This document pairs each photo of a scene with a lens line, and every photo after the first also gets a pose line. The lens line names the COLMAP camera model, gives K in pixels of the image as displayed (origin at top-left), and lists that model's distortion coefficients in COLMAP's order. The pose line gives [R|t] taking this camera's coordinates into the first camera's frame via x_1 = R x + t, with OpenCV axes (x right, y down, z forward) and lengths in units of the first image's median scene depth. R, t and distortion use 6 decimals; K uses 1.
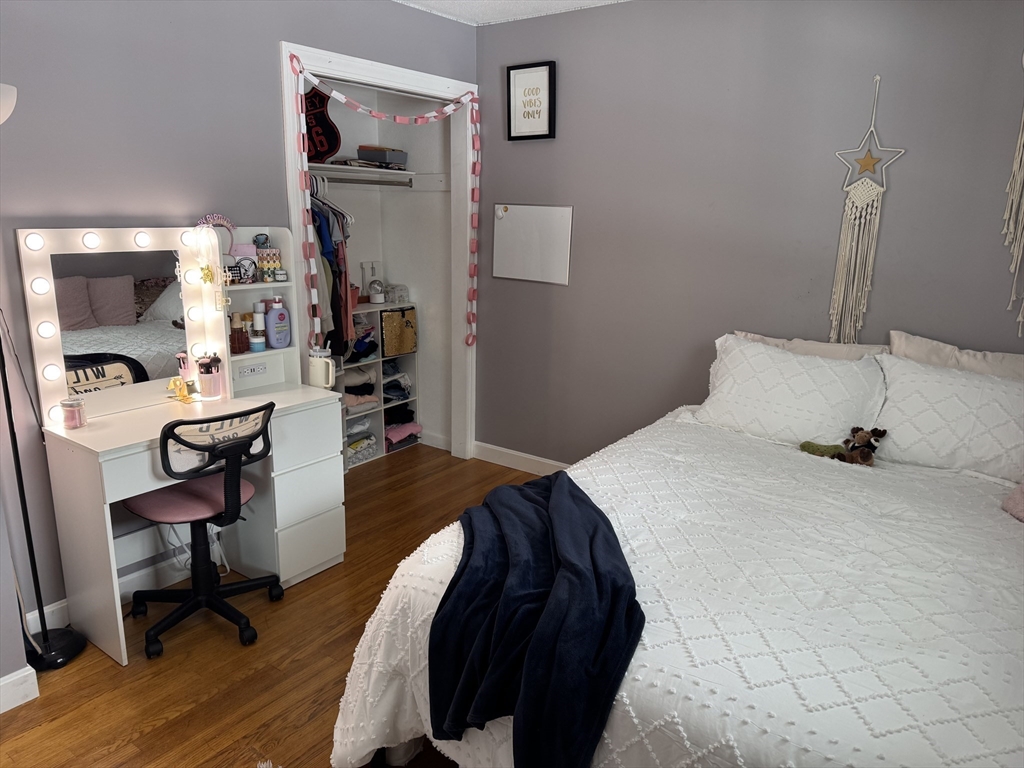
lens RADIAL K [[716.8, 0, 512.0], [0, 716.8, 384.0], [0, 0, 1]] dist [0.000682, -0.003385]
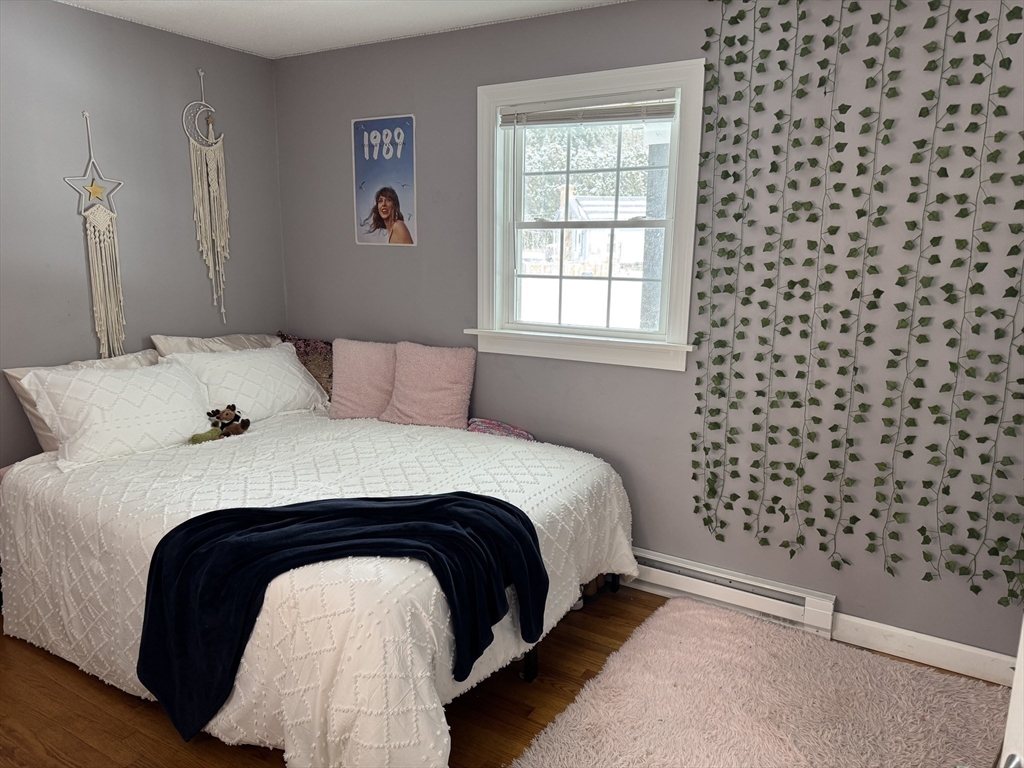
lens RADIAL K [[716.8, 0, 512.0], [0, 716.8, 384.0], [0, 0, 1]] dist [0.000682, -0.003385]
pose [[-0.071392, -0.216078, 0.973763, -0.720526], [0.228637, 0.946715, 0.226839, -0.140143], [-0.970891, 0.238833, -0.018184, 0.499160]]
